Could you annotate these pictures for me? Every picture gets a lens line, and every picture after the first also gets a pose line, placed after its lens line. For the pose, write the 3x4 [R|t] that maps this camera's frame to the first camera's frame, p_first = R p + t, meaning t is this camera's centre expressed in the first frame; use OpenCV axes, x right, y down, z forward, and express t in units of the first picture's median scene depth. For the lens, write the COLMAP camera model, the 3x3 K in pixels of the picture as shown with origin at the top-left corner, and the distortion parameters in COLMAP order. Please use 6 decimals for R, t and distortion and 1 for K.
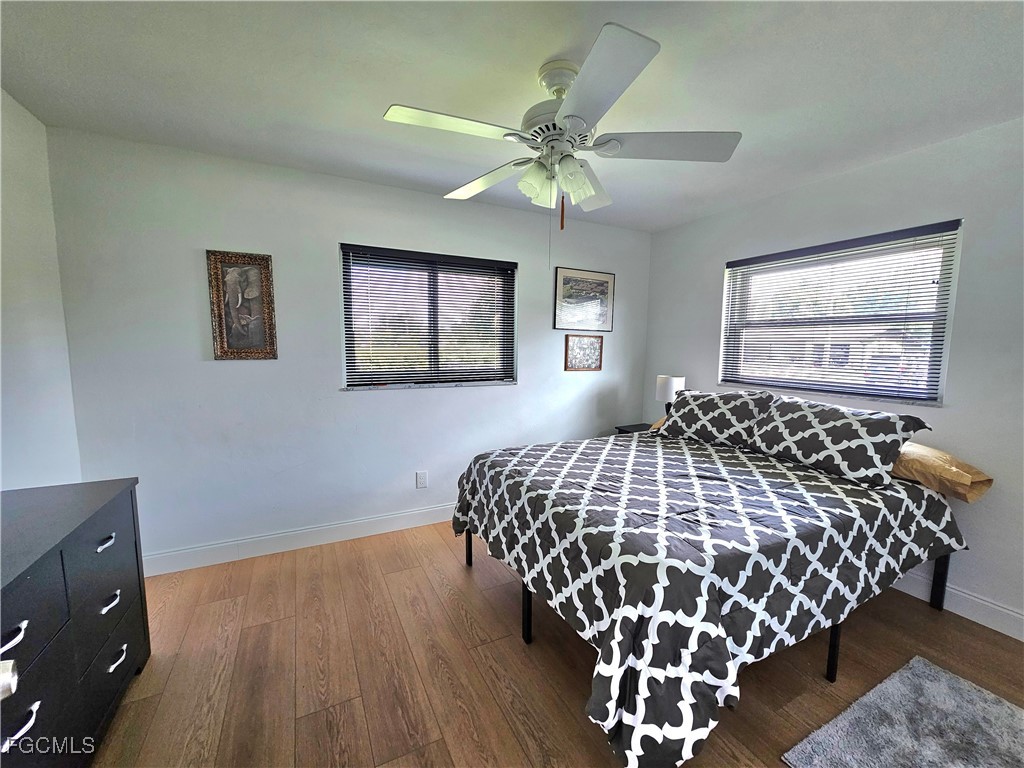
lens RADIAL K [[419.9, 0, 514.0], [0, 419.9, 387.3], [0, 0, 1]] dist [0.000218, 0.000433]
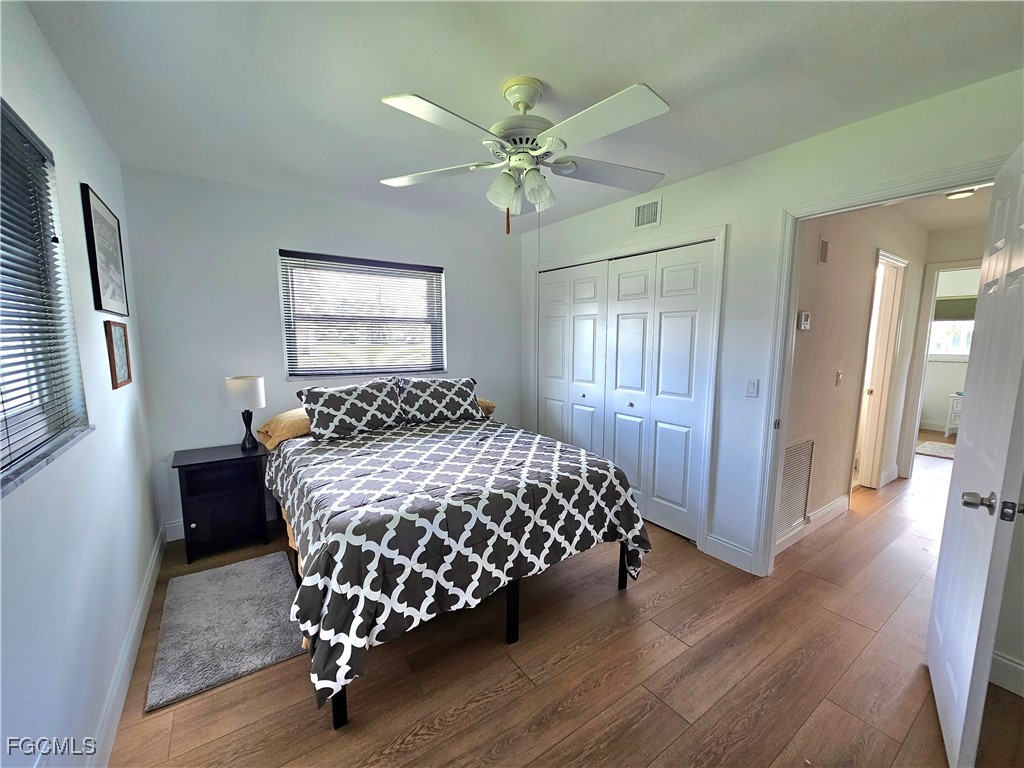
lens RADIAL K [[419.9, 0, 516.2], [0, 419.9, 389.2], [0, 0, 1]] dist [0.000218, 0.000433]
pose [[-0.136693, -0.133217, 0.981615, -0.765919], [0.090261, 0.985120, 0.146261, -0.117449], [-0.986493, 0.108594, -0.122634, 0.920321]]
